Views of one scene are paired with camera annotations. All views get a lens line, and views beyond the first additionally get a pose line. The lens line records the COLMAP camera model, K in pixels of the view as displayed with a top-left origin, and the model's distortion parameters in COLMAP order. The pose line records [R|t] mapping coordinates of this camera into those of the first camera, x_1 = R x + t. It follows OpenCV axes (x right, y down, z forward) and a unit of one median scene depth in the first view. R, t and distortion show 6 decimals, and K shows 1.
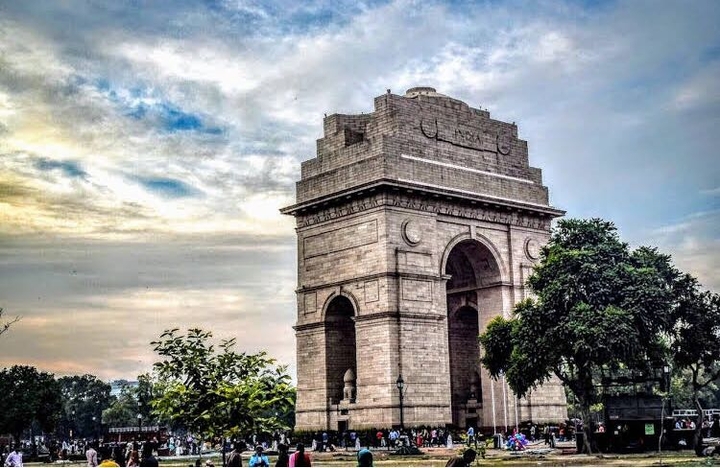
lens RADIAL K [[1066.6, 0, 360.0], [0, 1066.6, 234.0], [0, 0, 1]] dist [0.006399, -0.000703]
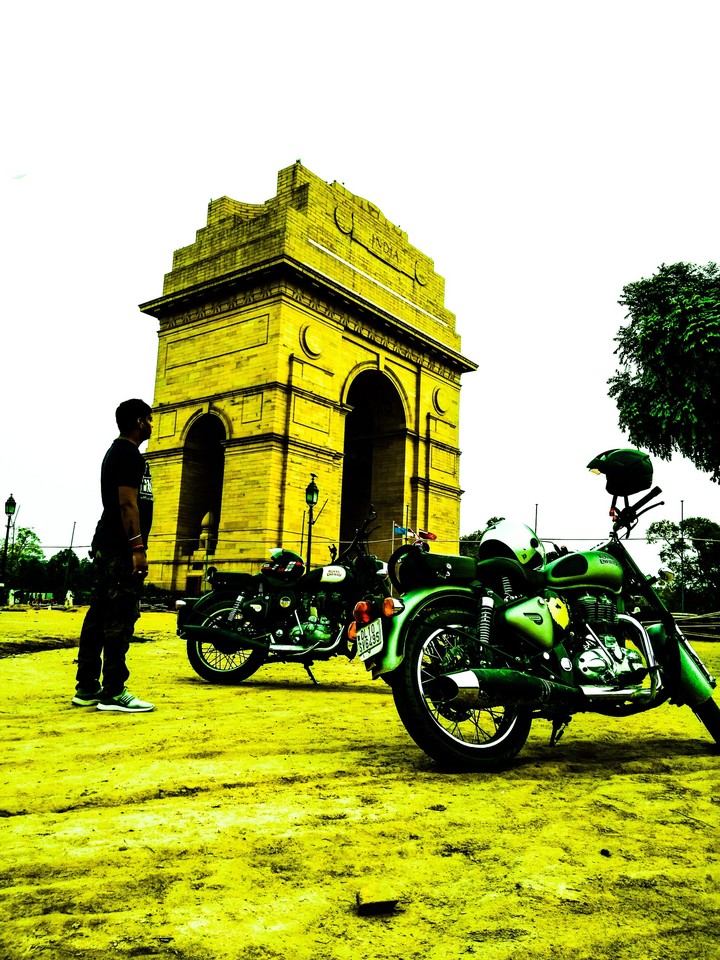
lens RADIAL K [[781.6, 0, 360.0], [0, 781.6, 480.0], [0, 0, 1]] dist [0.063183, -0.000517]
pose [[0.978127, 0.105224, 0.179431, -0.008046], [-0.106070, 0.994347, -0.004901, 0.095548], [-0.178932, -0.014238, 0.983758, 0.431465]]
